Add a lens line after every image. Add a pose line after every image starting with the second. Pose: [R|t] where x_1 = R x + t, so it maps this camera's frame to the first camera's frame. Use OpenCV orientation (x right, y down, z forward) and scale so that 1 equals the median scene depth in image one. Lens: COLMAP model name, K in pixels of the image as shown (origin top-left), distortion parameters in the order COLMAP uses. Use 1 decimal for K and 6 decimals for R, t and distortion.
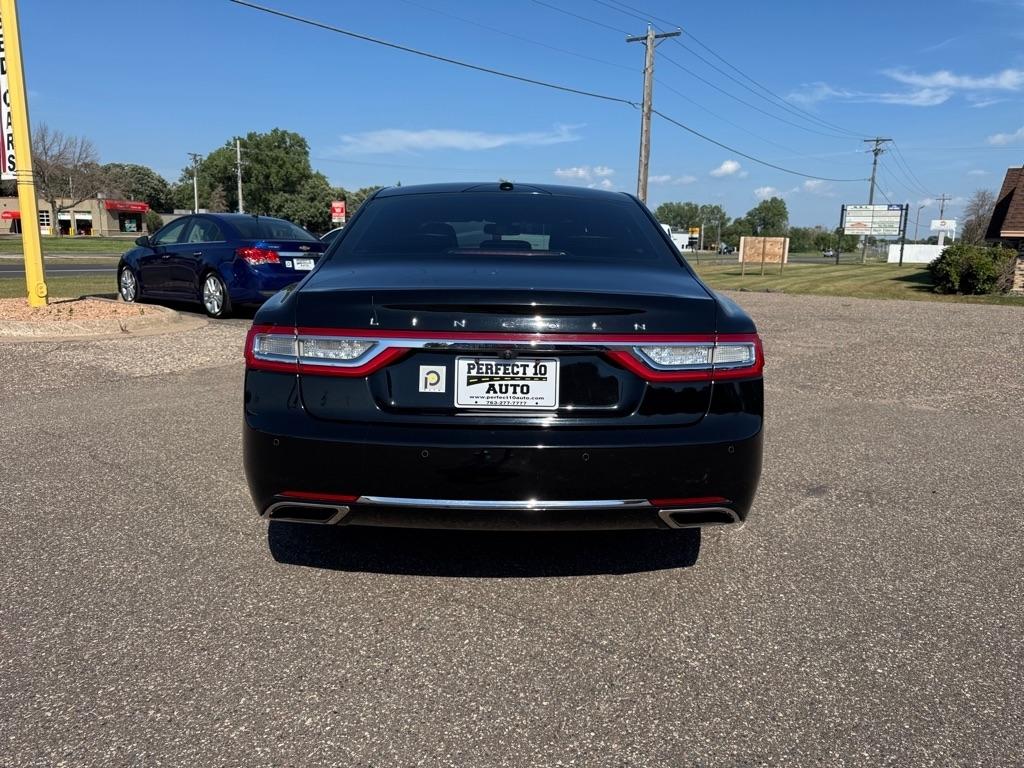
lens RADIAL K [[727.4, 0, 518.1], [0, 727.4, 384.4], [0, 0, 1]] dist [0.026898, -0.029742]
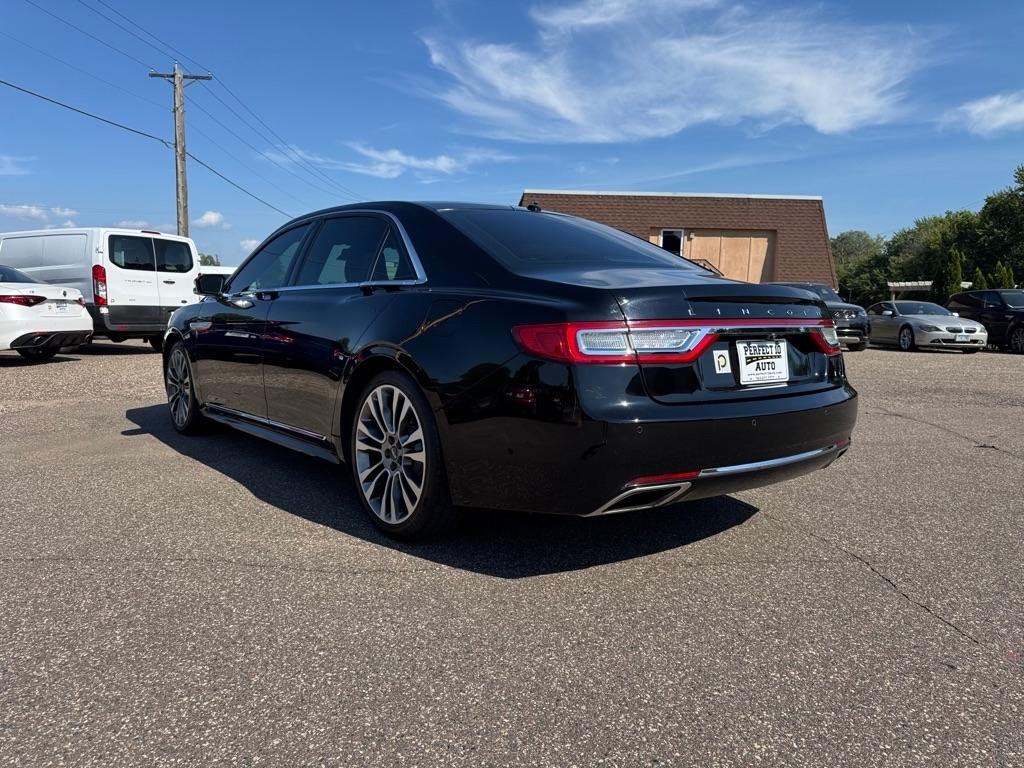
lens RADIAL K [[711.1, 0, 517.1], [0, 711.1, 379.5], [0, 0, 1]] dist [0.095960, -0.109250]
pose [[0.796897, -0.069838, 0.600065, -1.047265], [0.113261, 0.992954, -0.034849, 0.022785], [-0.593403, 0.095734, 0.799192, 0.298607]]
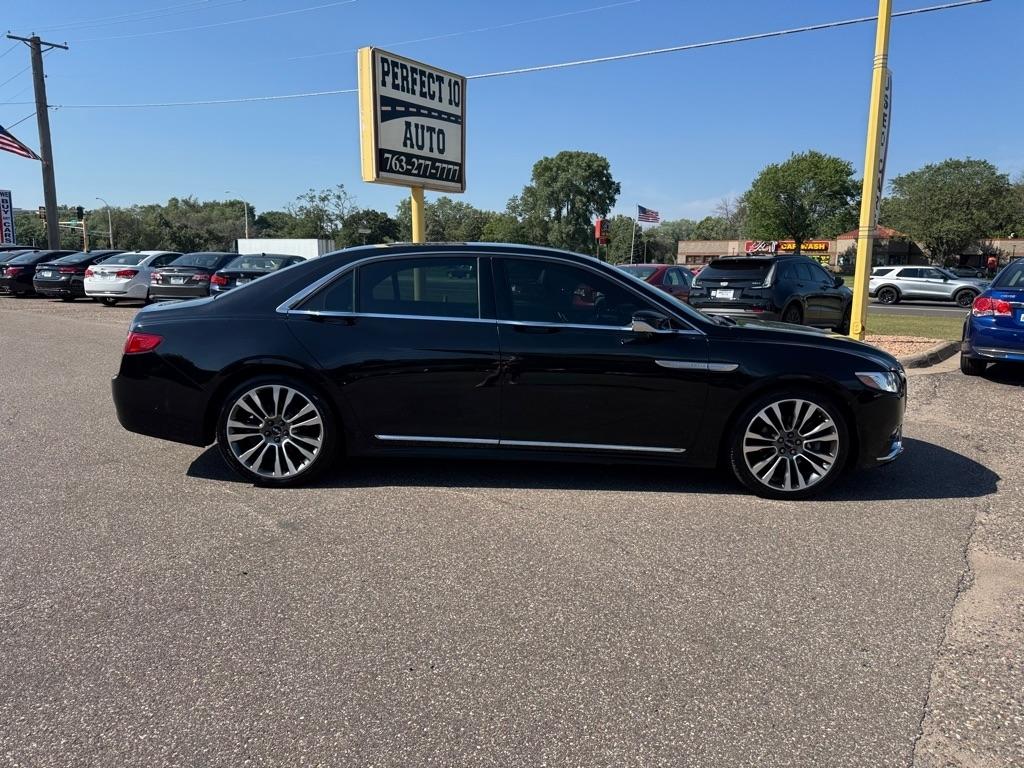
lens RADIAL K [[711.1, 0, 517.1], [0, 711.1, 379.5], [0, 0, 1]] dist [0.095960, -0.109250]
pose [[0.007457, 0.140644, -0.990032, 2.338448], [-0.208146, 0.968592, 0.136030, -0.438677], [0.978069, 0.205057, 0.036497, 2.074399]]
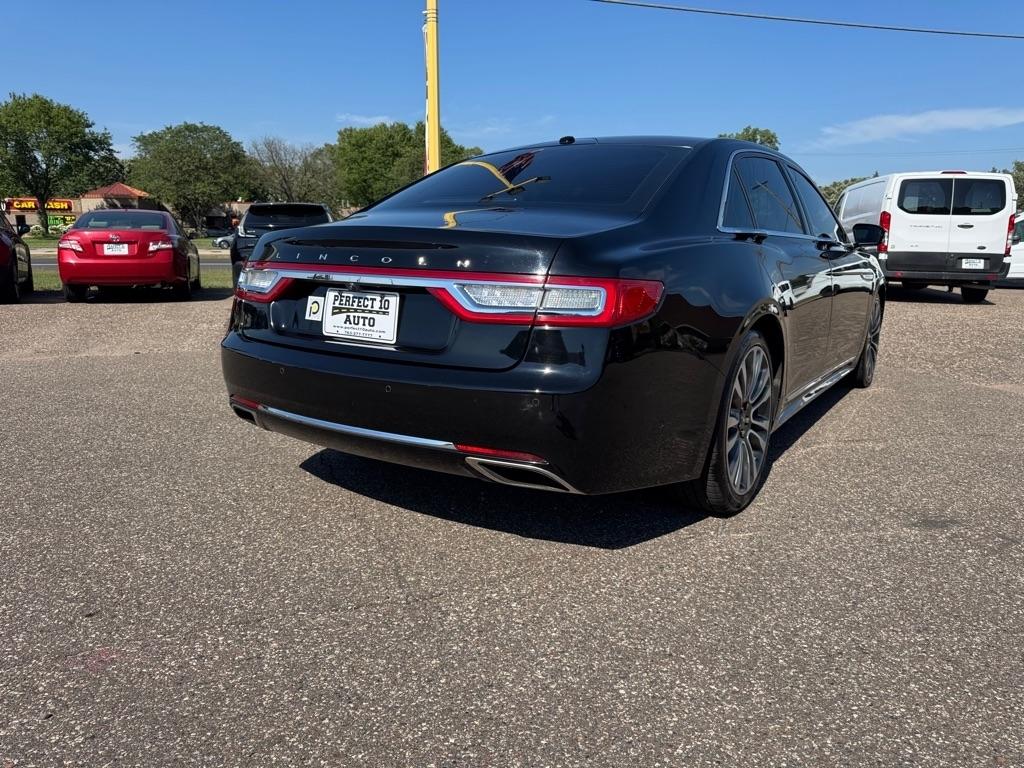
lens RADIAL K [[724.9, 0, 512.0], [0, 724.9, 384.0], [0, 0, 1]] dist [0.040928, -0.052957]
pose [[0.819418, 0.101687, -0.564104, 0.775279], [-0.100774, 0.994366, 0.032863, 0.040857], [0.564268, 0.029919, 0.825049, 0.250910]]
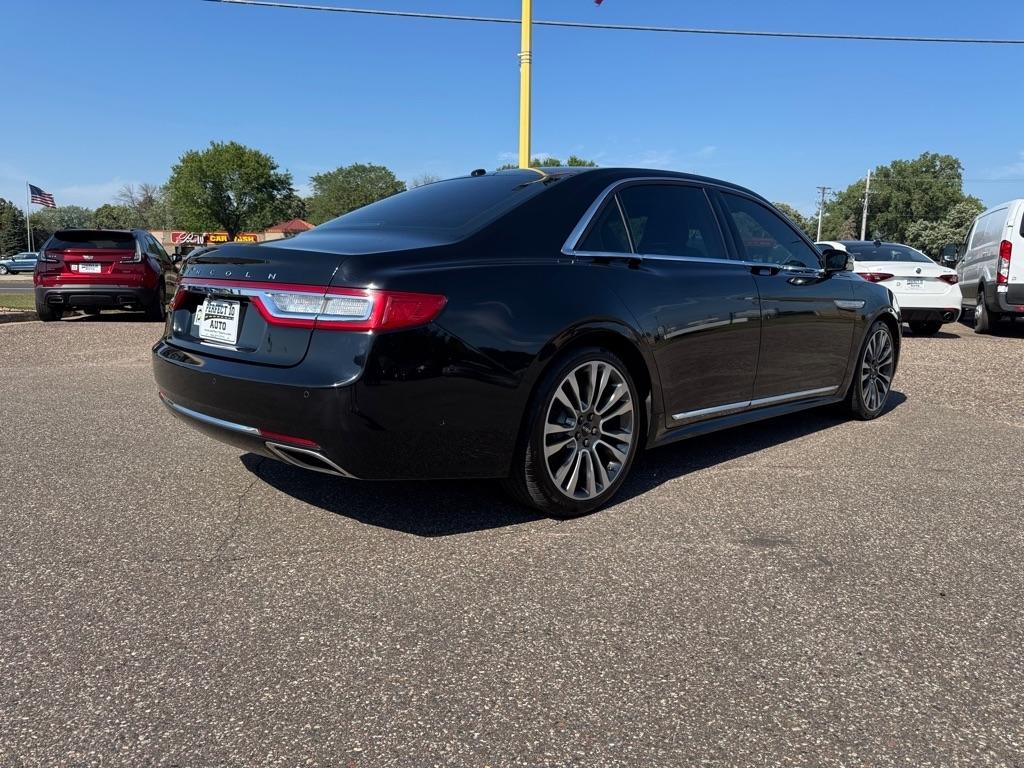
lens RADIAL K [[724.9, 0, 512.0], [0, 724.9, 384.0], [0, 0, 1]] dist [0.040928, -0.052957]
pose [[0.686832, 0.105301, -0.719147, 1.256422], [-0.136350, 0.990550, 0.014819, 0.019317], [0.713912, 0.087878, 0.694699, 0.491330]]
